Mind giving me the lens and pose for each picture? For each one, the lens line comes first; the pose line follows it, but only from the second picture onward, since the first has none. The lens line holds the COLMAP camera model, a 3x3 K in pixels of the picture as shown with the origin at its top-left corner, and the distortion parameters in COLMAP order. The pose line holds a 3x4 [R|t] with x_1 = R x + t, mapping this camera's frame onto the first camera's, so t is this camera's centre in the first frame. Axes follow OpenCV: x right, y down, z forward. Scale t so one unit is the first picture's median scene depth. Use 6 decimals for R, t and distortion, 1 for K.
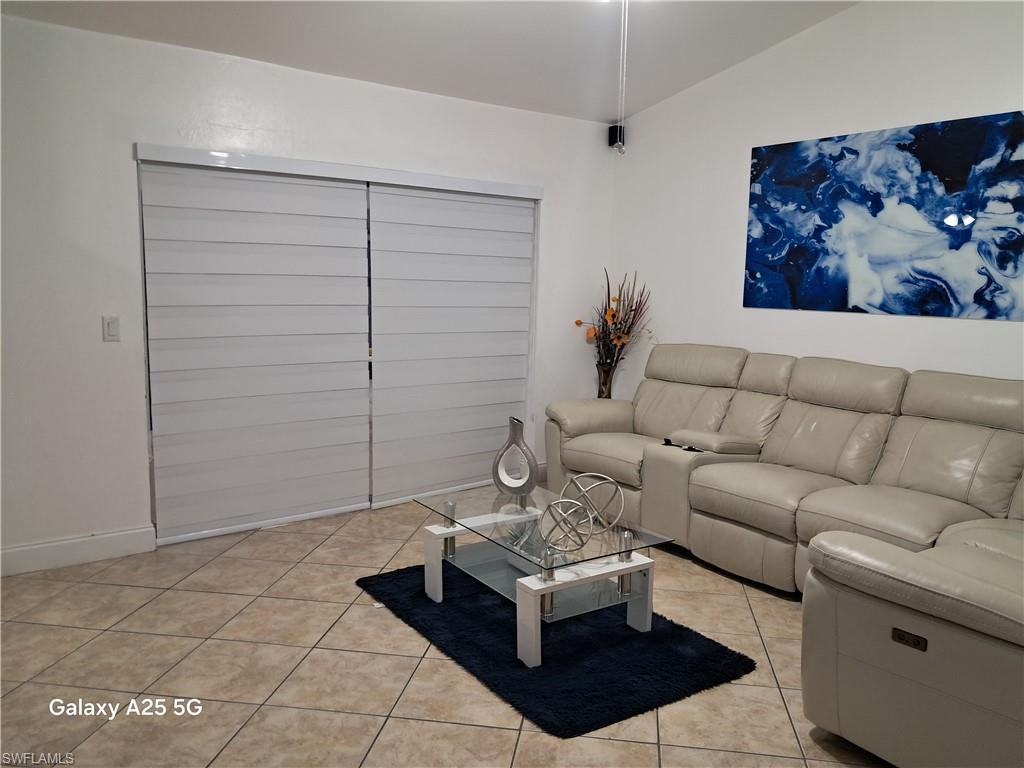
lens RADIAL K [[796.5, 0, 514.2], [0, 796.5, 379.8], [0, 0, 1]] dist [0.063652, -0.106574]
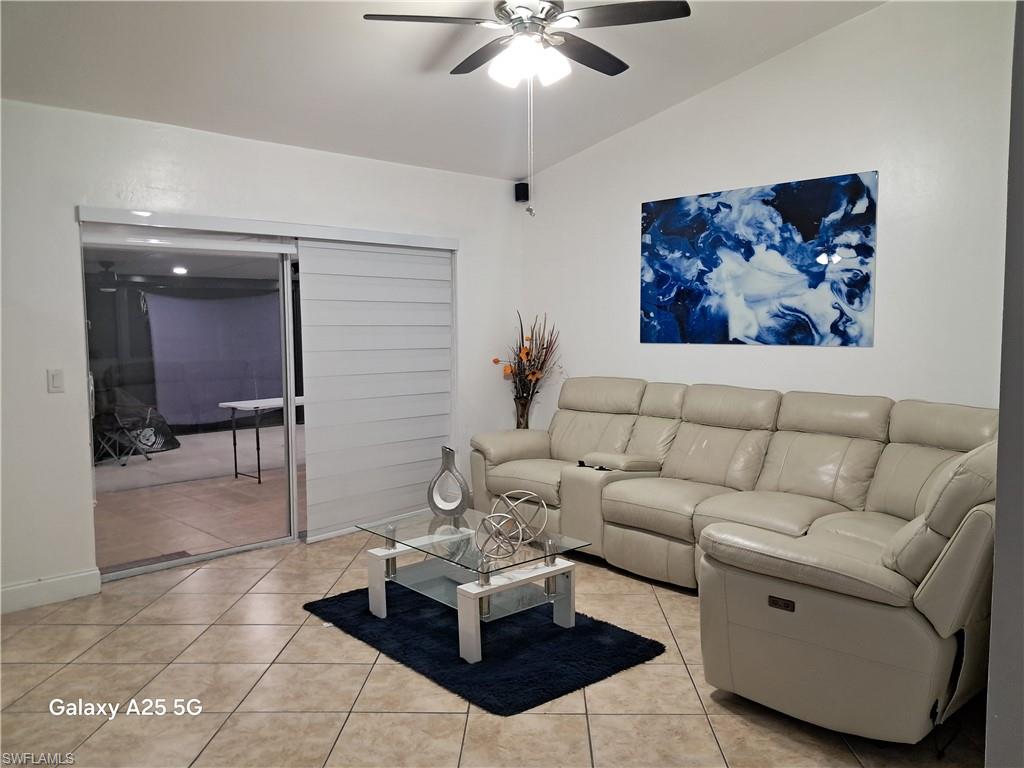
lens RADIAL K [[796.5, 0, 514.2], [0, 796.5, 379.8], [0, 0, 1]] dist [0.063652, -0.106574]
pose [[0.992833, -0.035275, 0.114186, -0.029238], [0.041182, 0.997910, -0.049796, 0.013879], [-0.112191, 0.054142, 0.992211, -0.124091]]
